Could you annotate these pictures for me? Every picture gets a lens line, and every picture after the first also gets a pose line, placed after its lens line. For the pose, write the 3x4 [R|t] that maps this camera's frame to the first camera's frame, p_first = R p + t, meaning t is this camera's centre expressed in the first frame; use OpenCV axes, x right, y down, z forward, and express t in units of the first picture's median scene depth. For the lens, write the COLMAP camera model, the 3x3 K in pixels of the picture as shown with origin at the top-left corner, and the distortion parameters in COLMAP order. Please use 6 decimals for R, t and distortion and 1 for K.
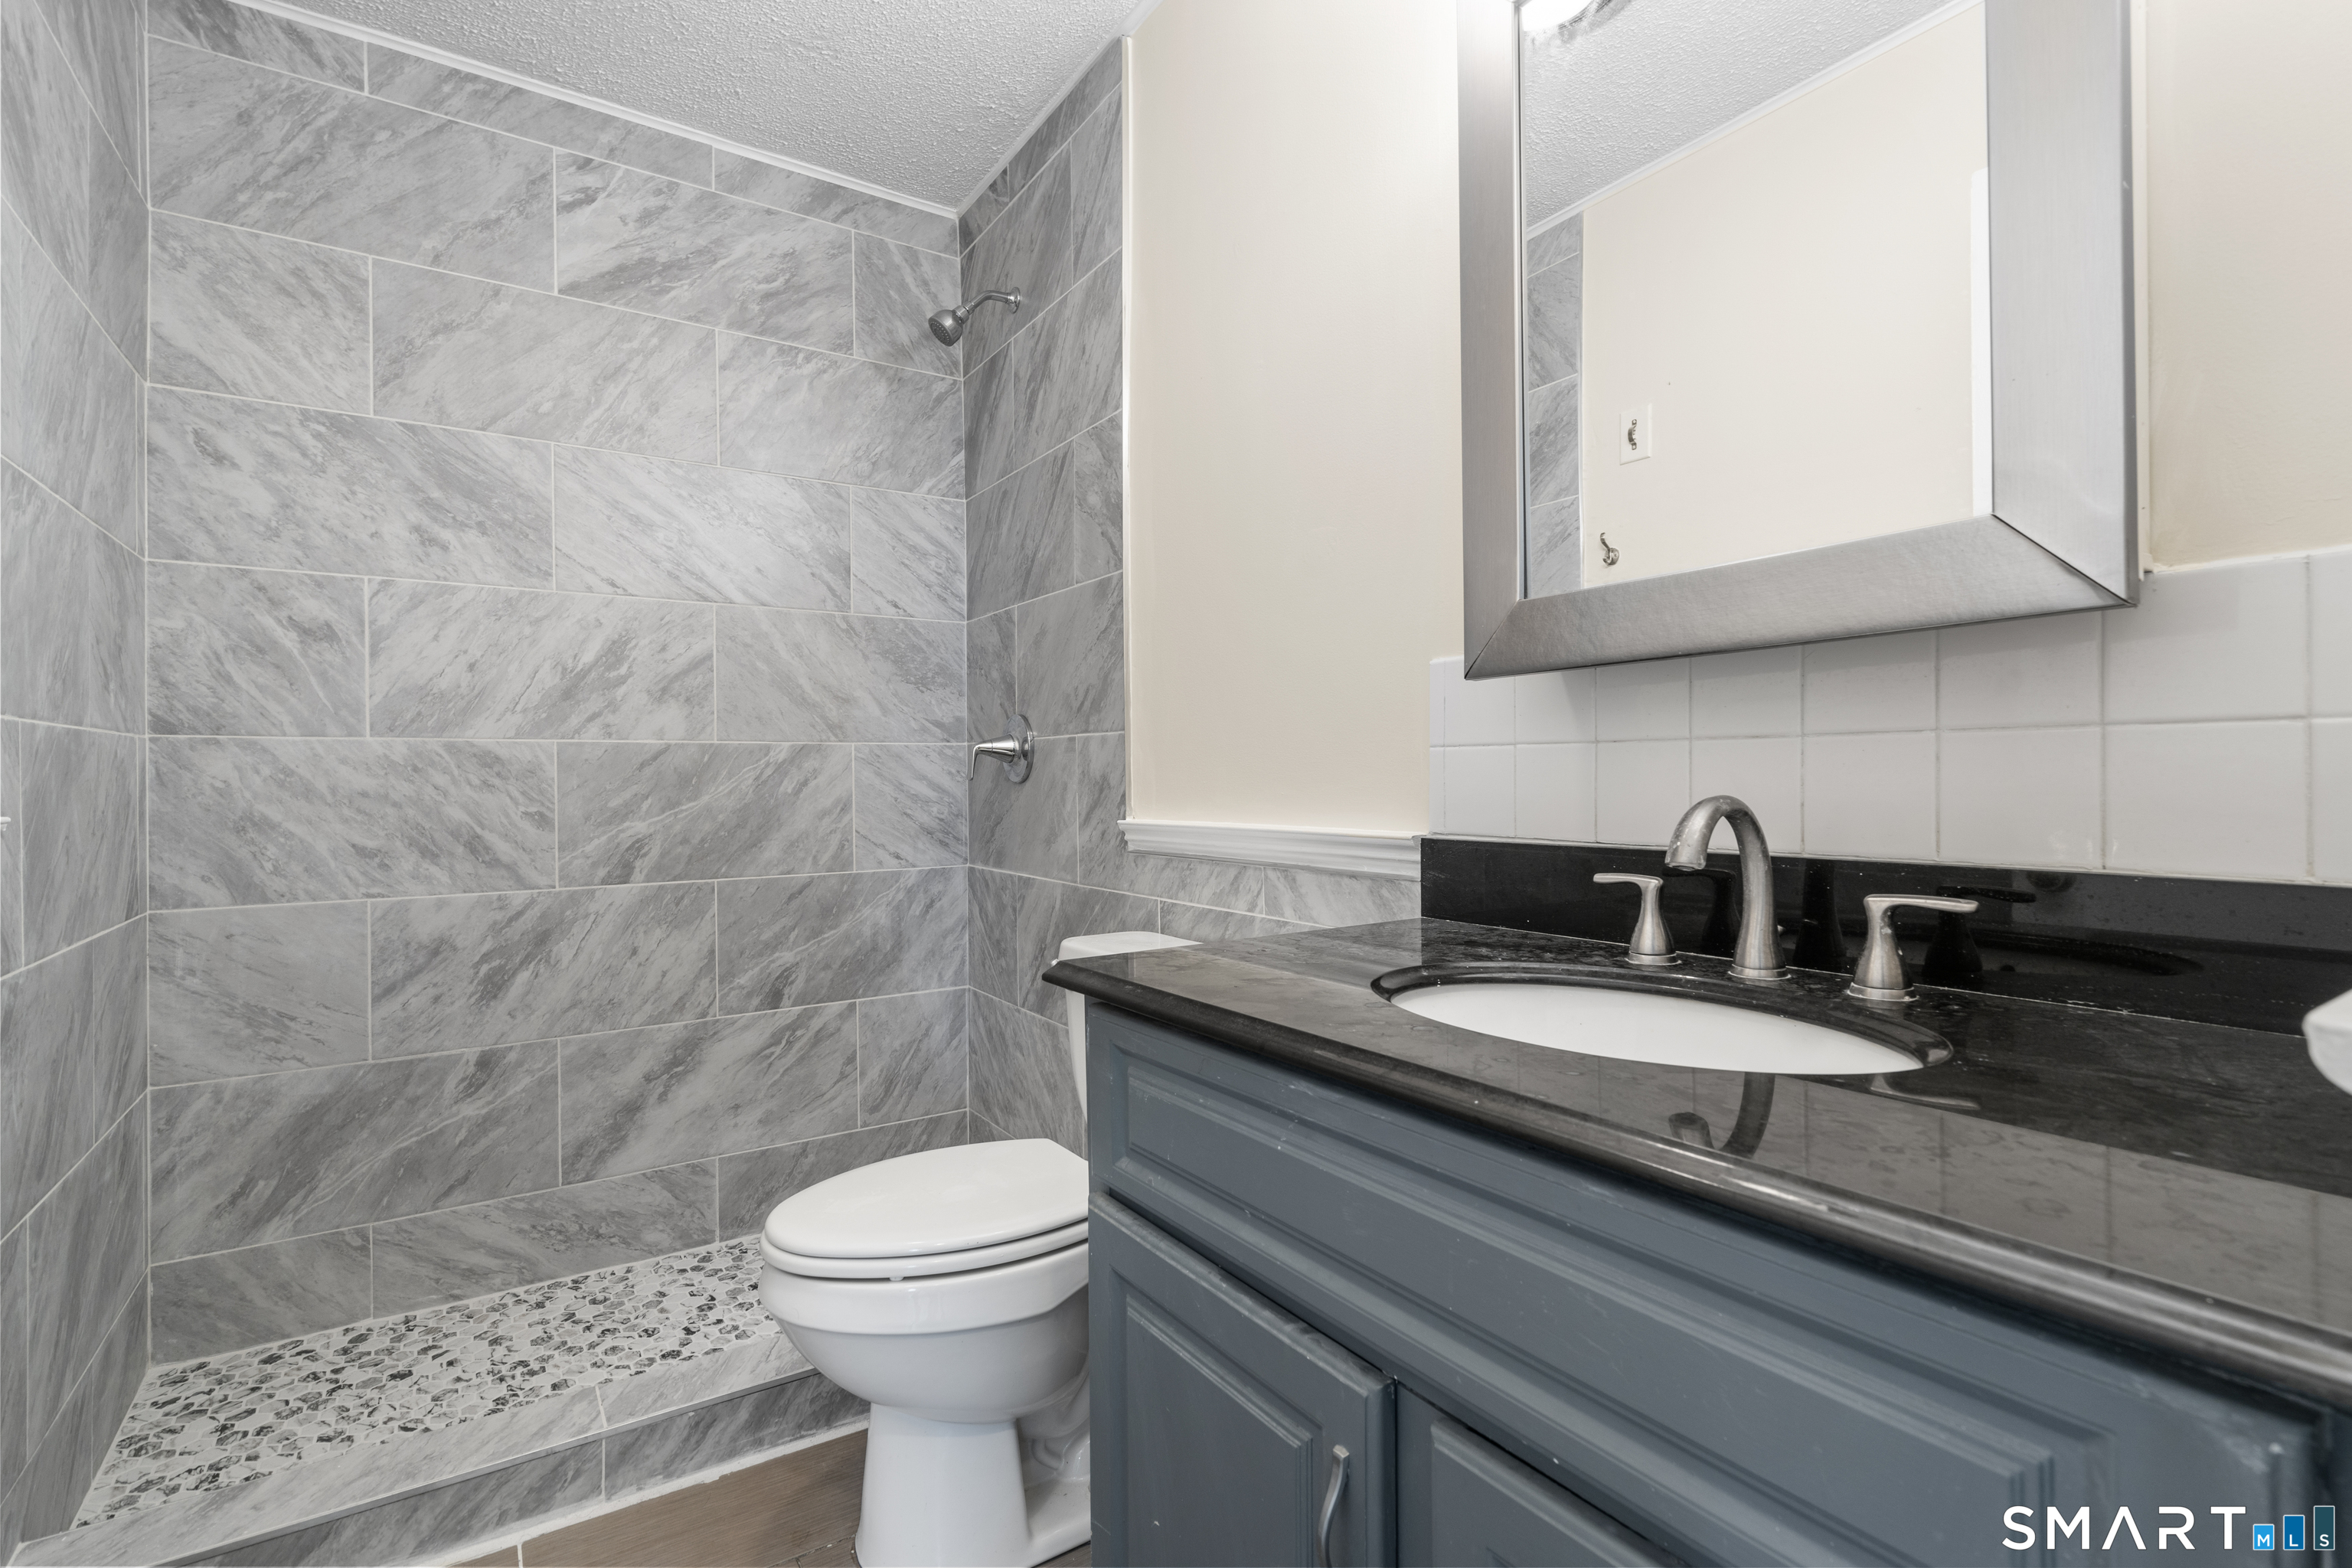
lens RADIAL K [[1076.7, 0, 1152.9], [0, 1076.7, 779.1], [0, 0, 1]] dist [0.000453, 0.001879]
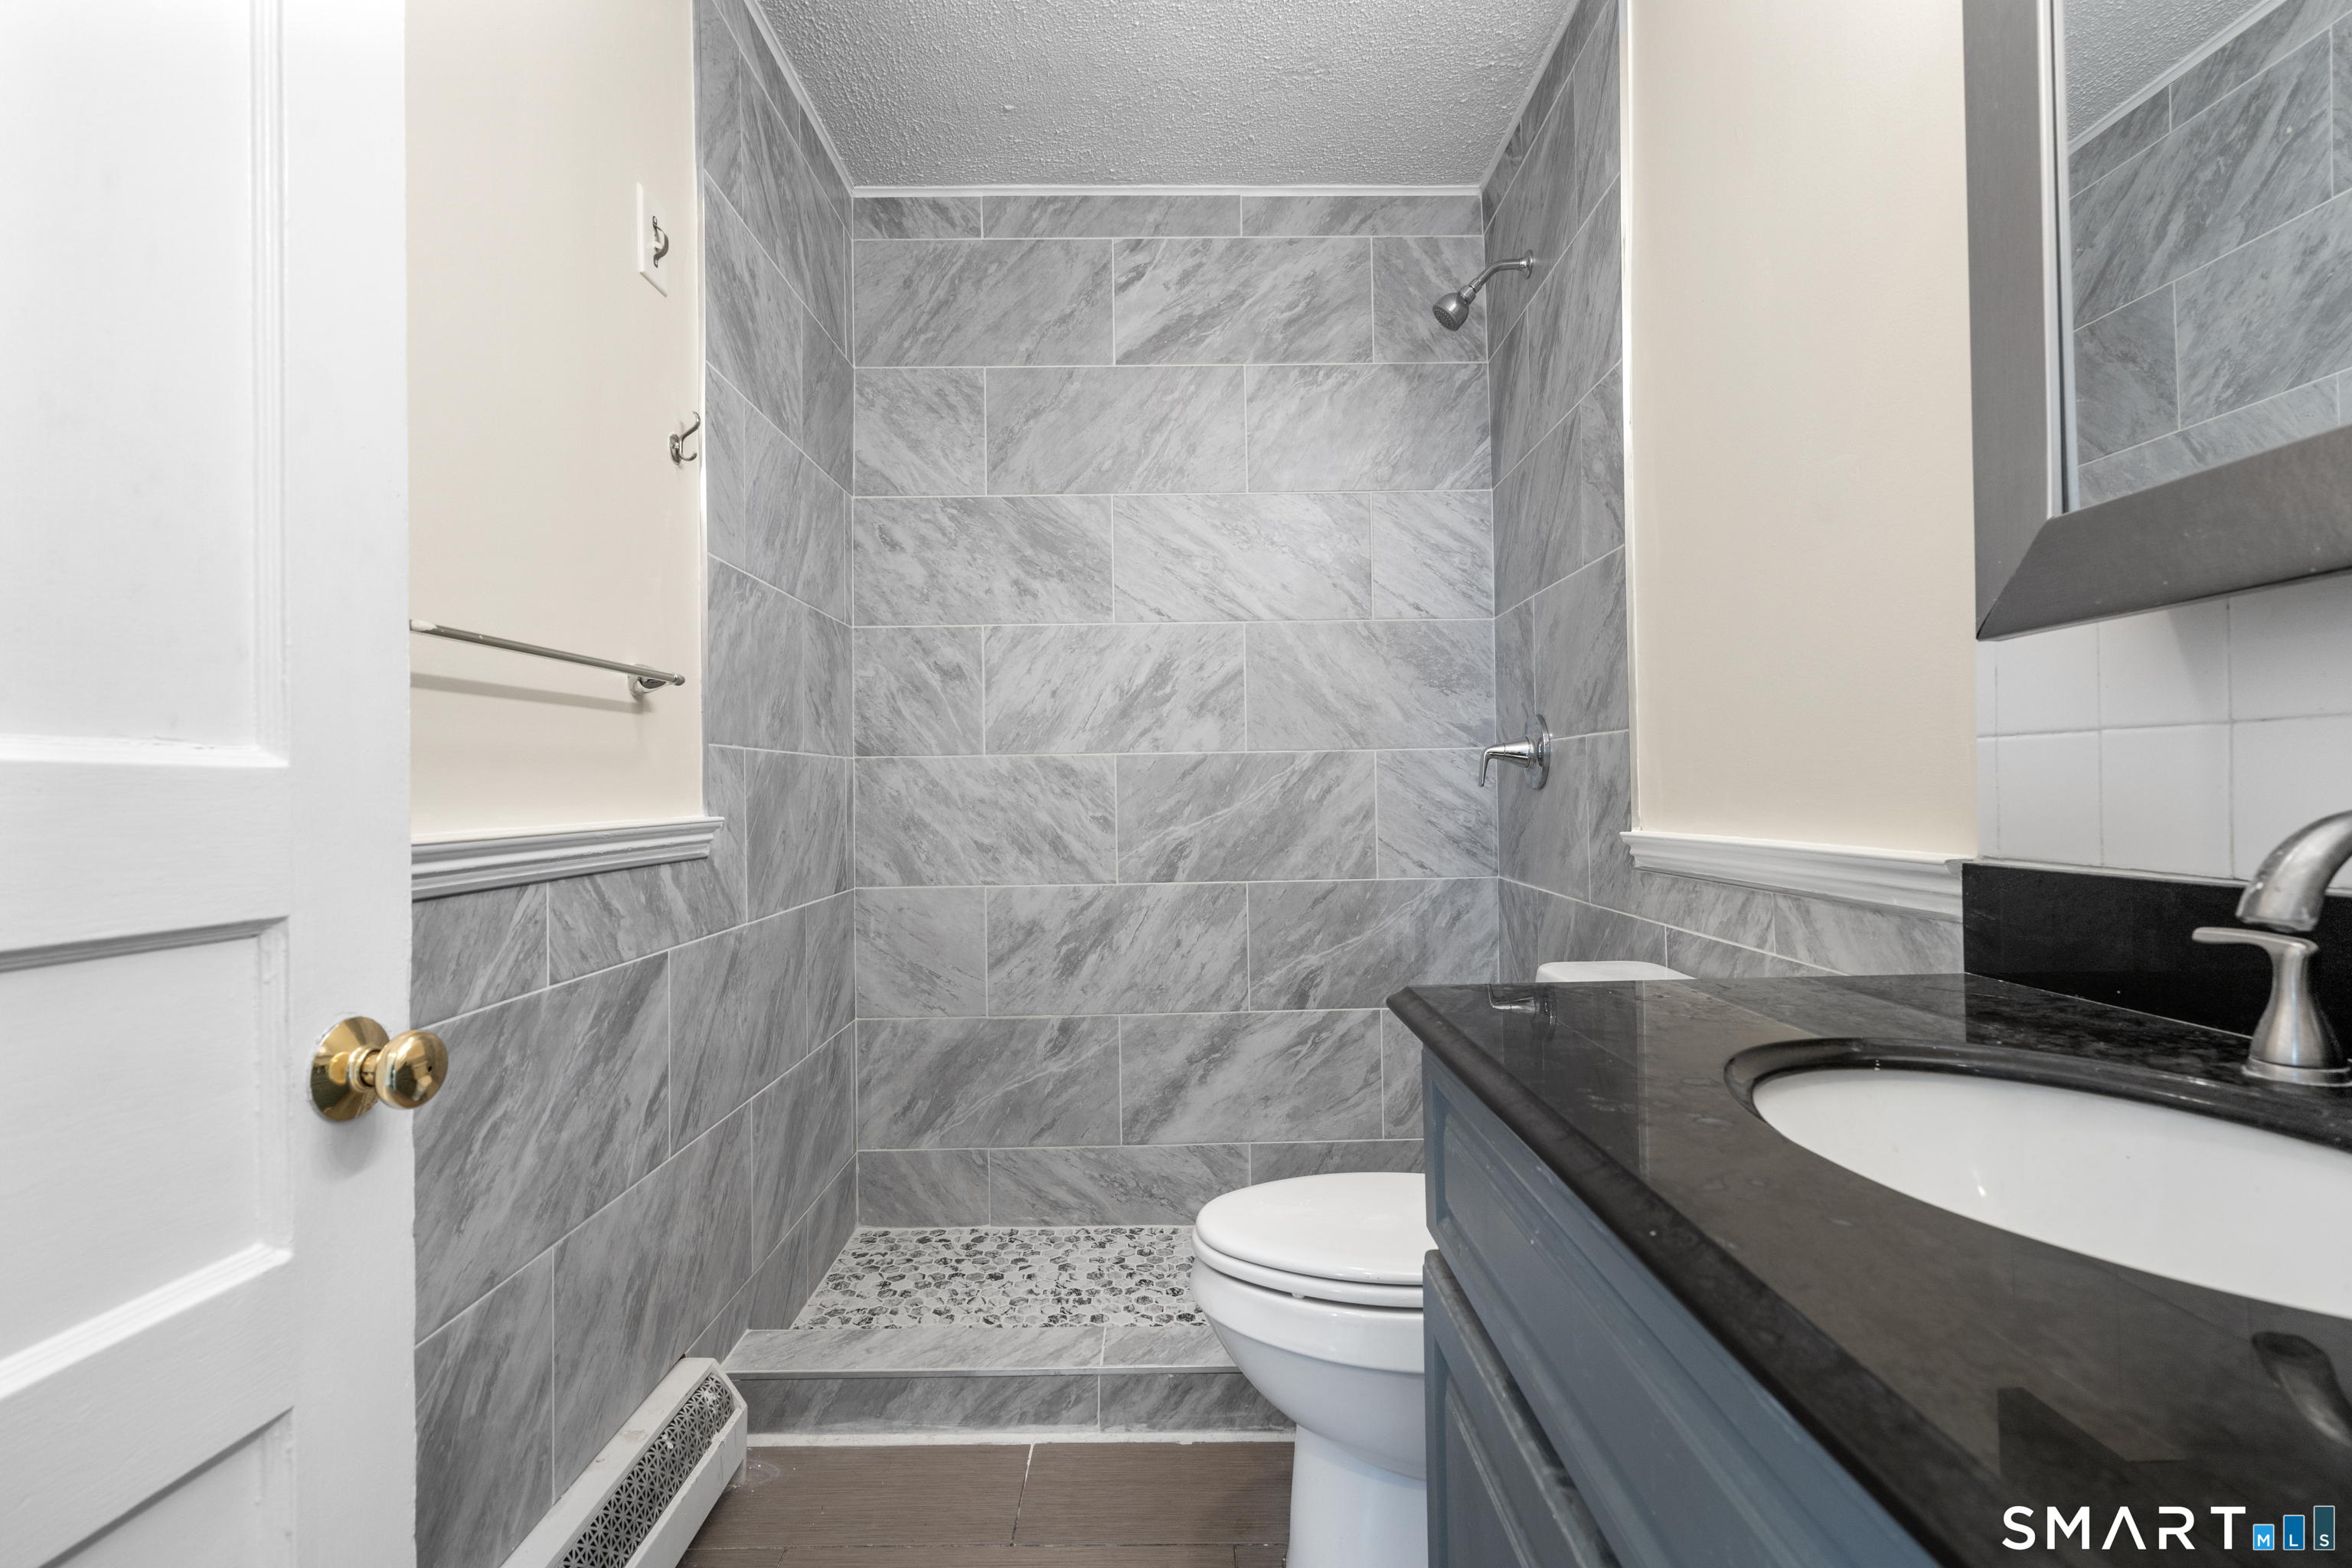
lens RADIAL K [[1084.4, 0, 1175.9], [0, 1084.4, 781.2], [0, 0, 1]] dist [0.000037, 0.001557]
pose [[0.843578, -0.008636, -0.536937, 0.126435], [0.006259, 0.999961, -0.006249, 0.000675], [0.536970, 0.001911, 0.843599, 0.066166]]
